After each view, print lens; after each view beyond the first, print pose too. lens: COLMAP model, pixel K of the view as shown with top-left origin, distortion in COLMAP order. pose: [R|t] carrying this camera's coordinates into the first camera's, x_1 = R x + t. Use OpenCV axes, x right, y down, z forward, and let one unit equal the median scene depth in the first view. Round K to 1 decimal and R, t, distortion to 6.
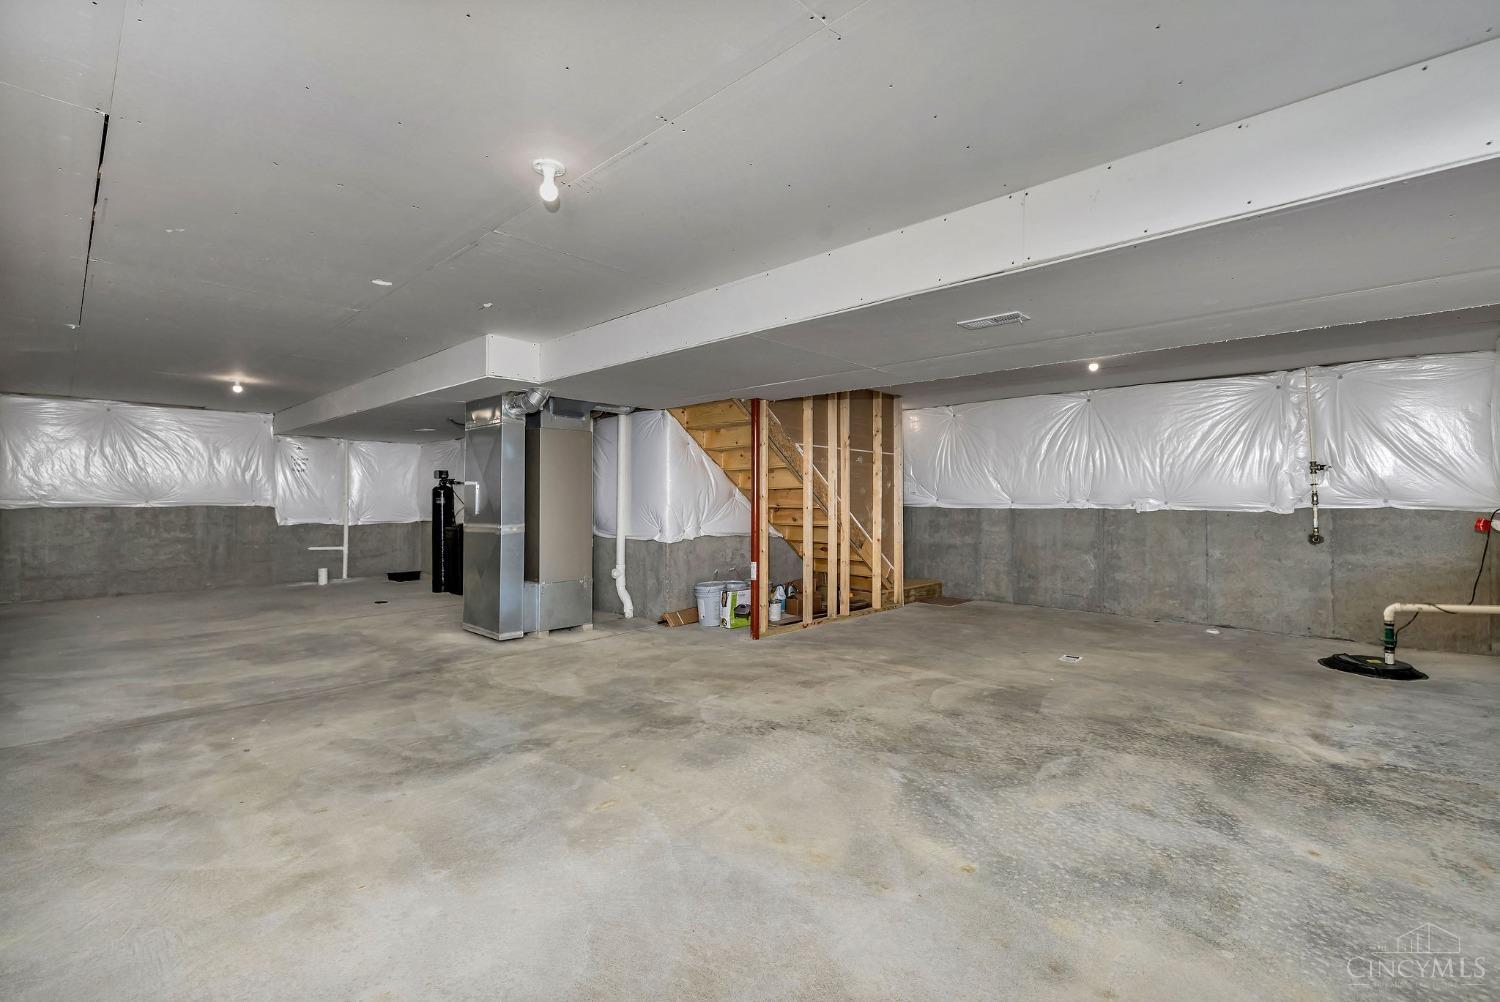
lens RADIAL K [[656.9, 0, 747.6], [0, 656.9, 491.4], [0, 0, 1]] dist [0.003061, -0.000436]
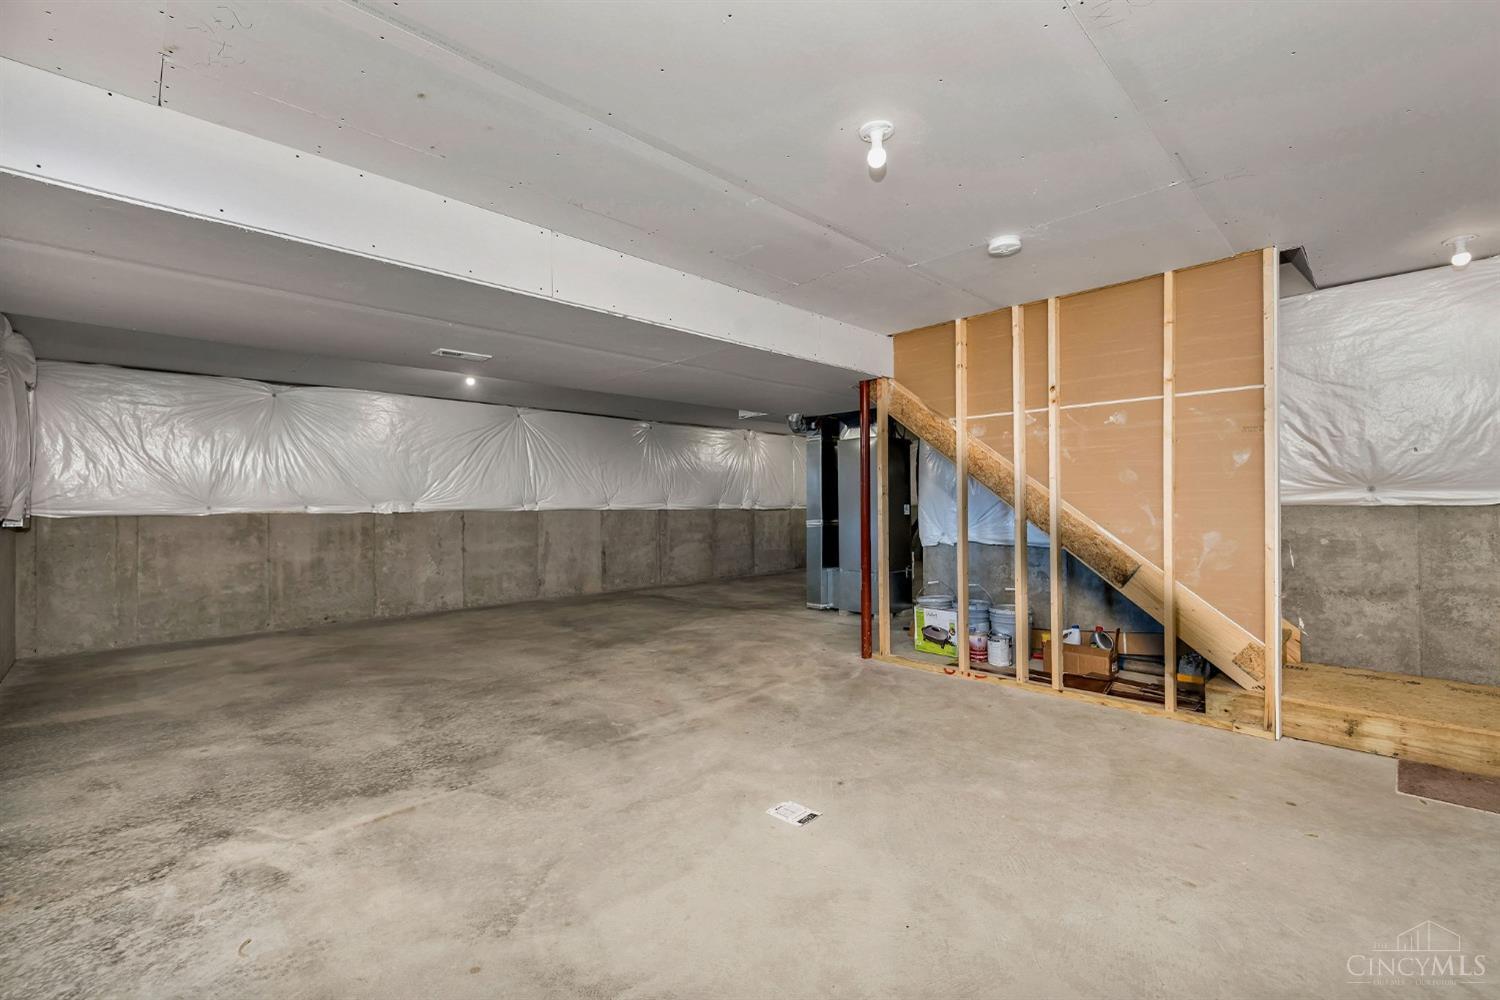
lens RADIAL K [[649.8, 0, 745.7], [0, 649.8, 502.3], [0, 0, 1]] dist [-0.001554, -0.000082]
pose [[-0.041447, -0.007113, -0.999115, 1.406376], [0.023691, 0.999687, -0.008100, 0.037188], [0.998860, -0.024006, -0.041266, 1.422512]]
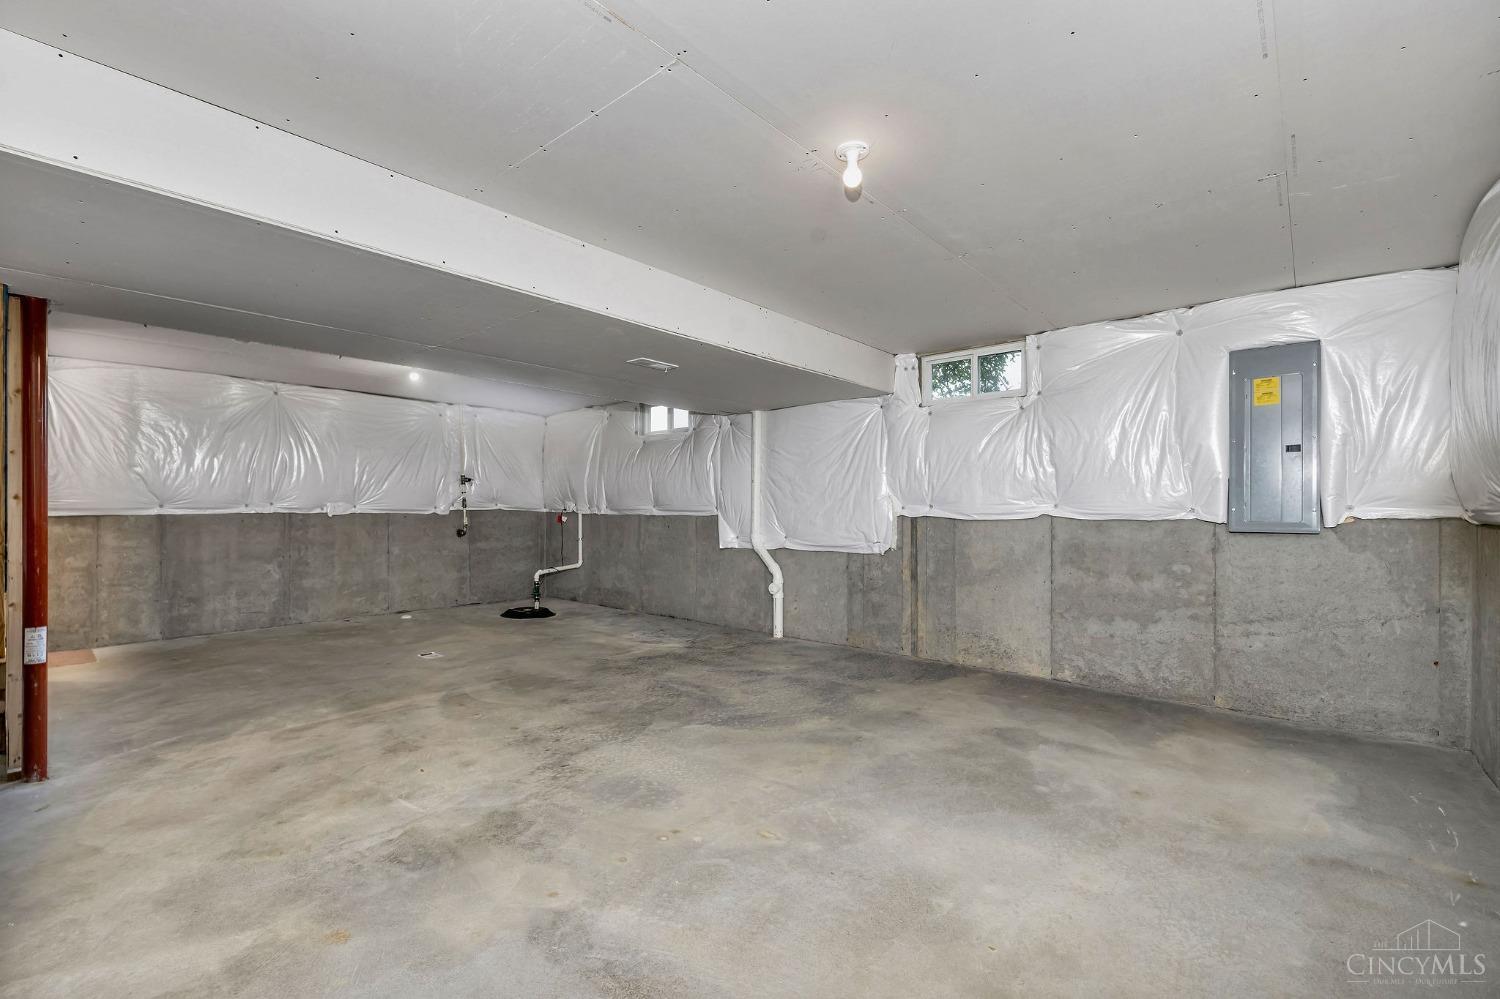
lens RADIAL K [[656.9, 0, 751.2], [0, 656.9, 509.3], [0, 0, 1]] dist [0.003061, -0.000436]
pose [[-0.050494, -0.006131, 0.998706, -0.825894], [-0.015894, 0.999859, 0.005335, 0.012810], [-0.998598, -0.015604, -0.050585, 0.789704]]
